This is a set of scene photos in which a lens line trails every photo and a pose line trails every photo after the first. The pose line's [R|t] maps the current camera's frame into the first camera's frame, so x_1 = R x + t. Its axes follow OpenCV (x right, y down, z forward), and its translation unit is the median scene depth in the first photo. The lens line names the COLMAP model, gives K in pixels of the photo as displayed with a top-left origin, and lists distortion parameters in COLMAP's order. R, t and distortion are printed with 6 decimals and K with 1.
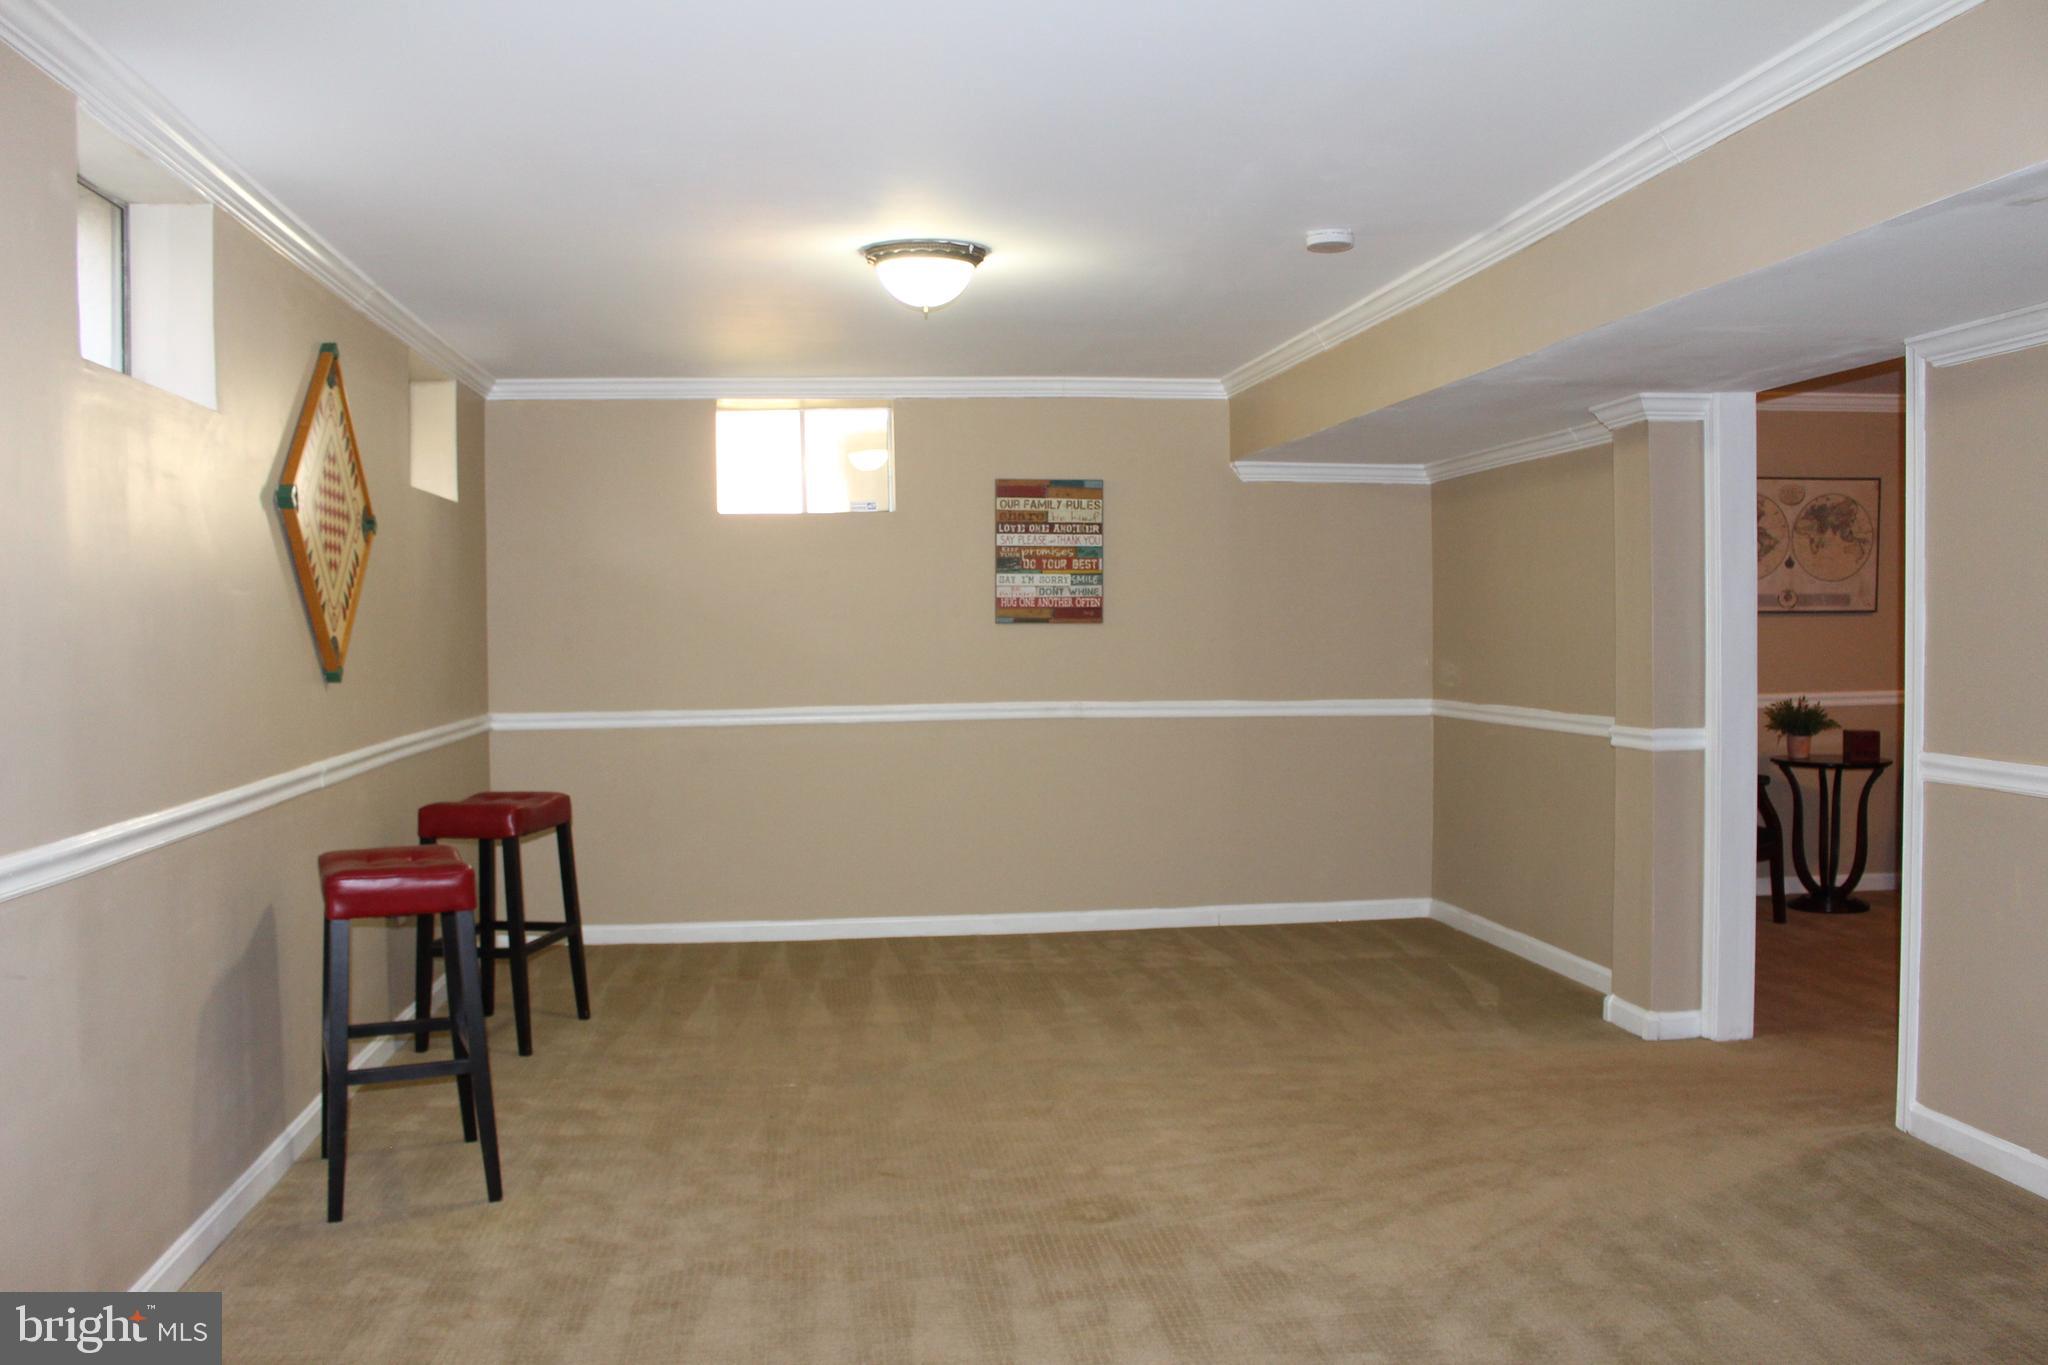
lens RADIAL K [[1735.2, 0, 996.8], [0, 1735.2, 673.3], [0, 0, 1]] dist [-0.163570, 0.134839]
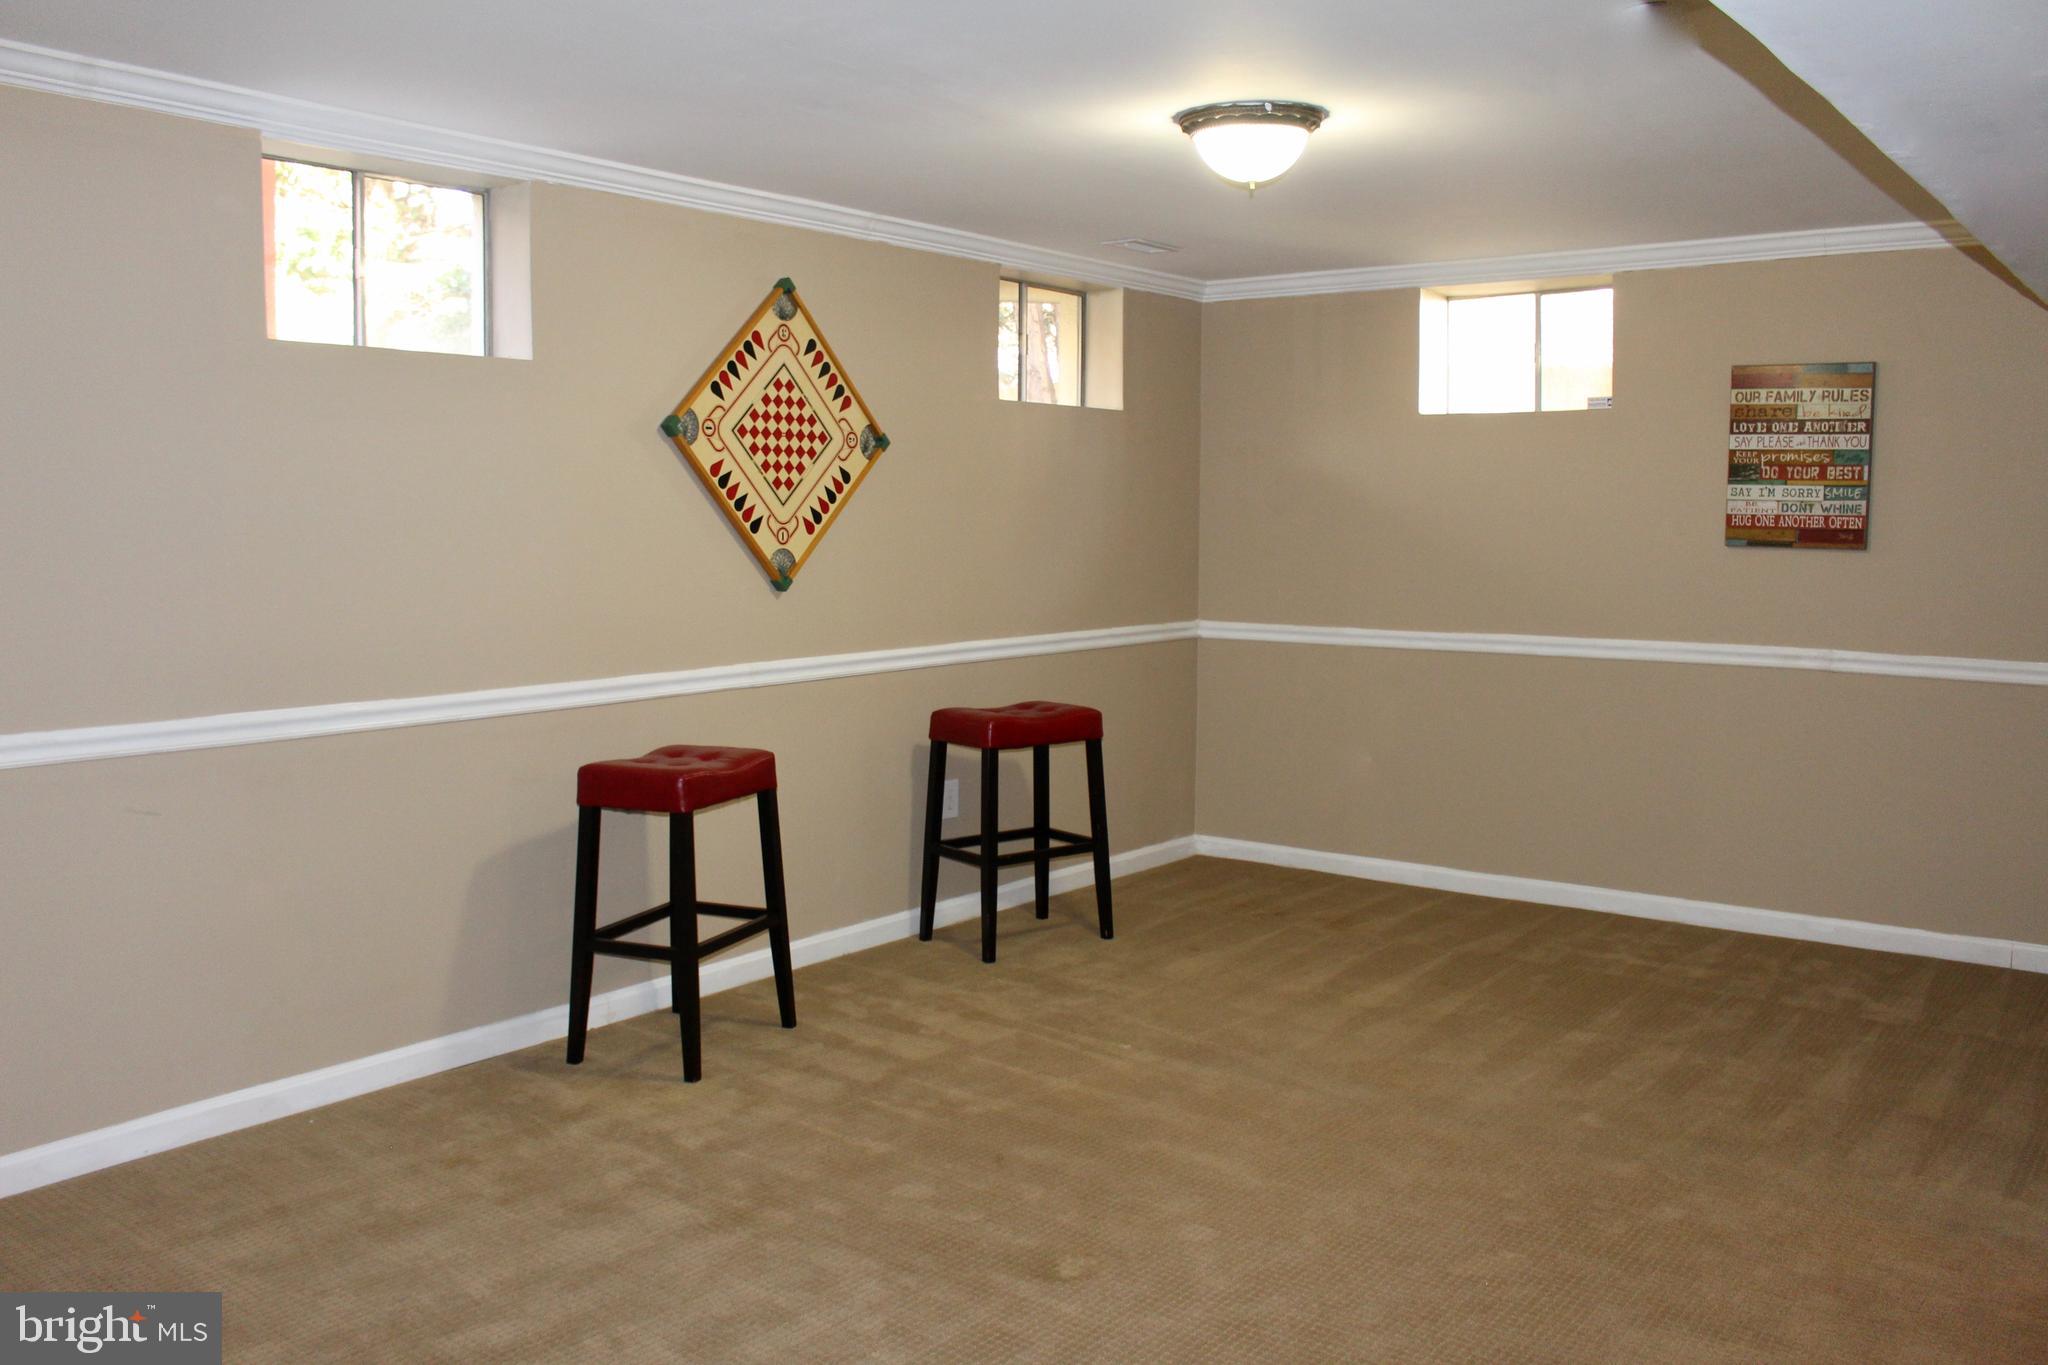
lens RADIAL K [[1735.2, 0, 996.8], [0, 1735.2, 673.3], [0, 0, 1]] dist [-0.163570, 0.134839]
pose [[0.697770, 0.080312, -0.711805, 0.326795], [-0.029610, 0.996079, 0.083360, -0.025295], [0.715710, -0.037090, 0.697412, 0.207432]]
